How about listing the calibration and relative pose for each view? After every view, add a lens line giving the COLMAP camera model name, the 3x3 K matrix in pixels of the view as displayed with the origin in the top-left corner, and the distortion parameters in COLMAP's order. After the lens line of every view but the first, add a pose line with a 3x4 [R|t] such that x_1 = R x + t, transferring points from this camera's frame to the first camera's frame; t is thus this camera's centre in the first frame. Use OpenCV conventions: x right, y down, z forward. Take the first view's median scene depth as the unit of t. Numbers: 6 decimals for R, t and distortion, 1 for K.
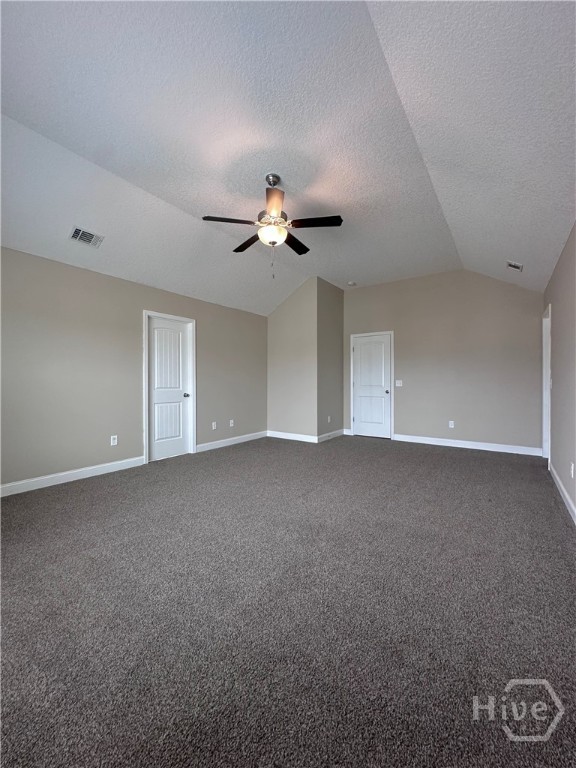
lens RADIAL K [[306.9, 0, 283.8], [0, 306.9, 385.6], [0, 0, 1]] dist [0.000692, -0.000003]
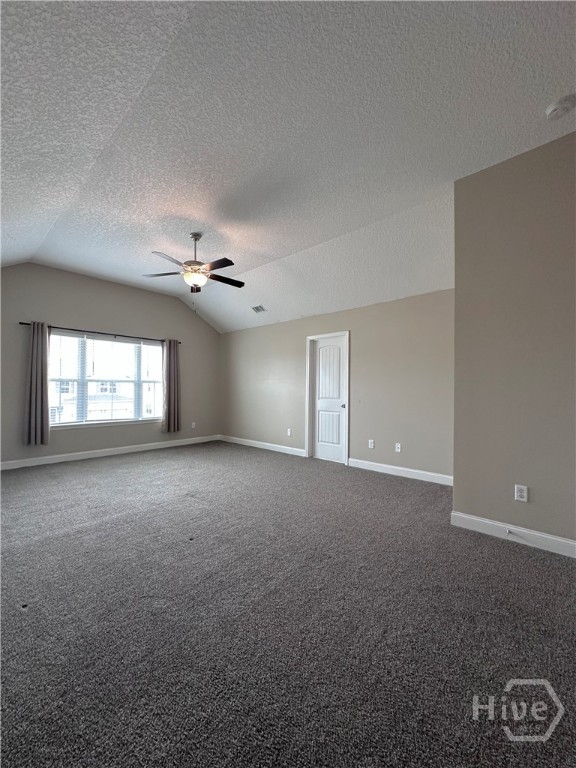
lens RADIAL K [[306.9, 0, 286.0], [0, 306.9, 385.2], [0, 0, 1]] dist [0.000692, -0.000003]
pose [[-0.116686, 0.007964, -0.993137, 0.696341], [-0.001268, 0.999966, 0.008168, -0.045447], [0.993168, 0.002212, -0.116672, 0.892376]]
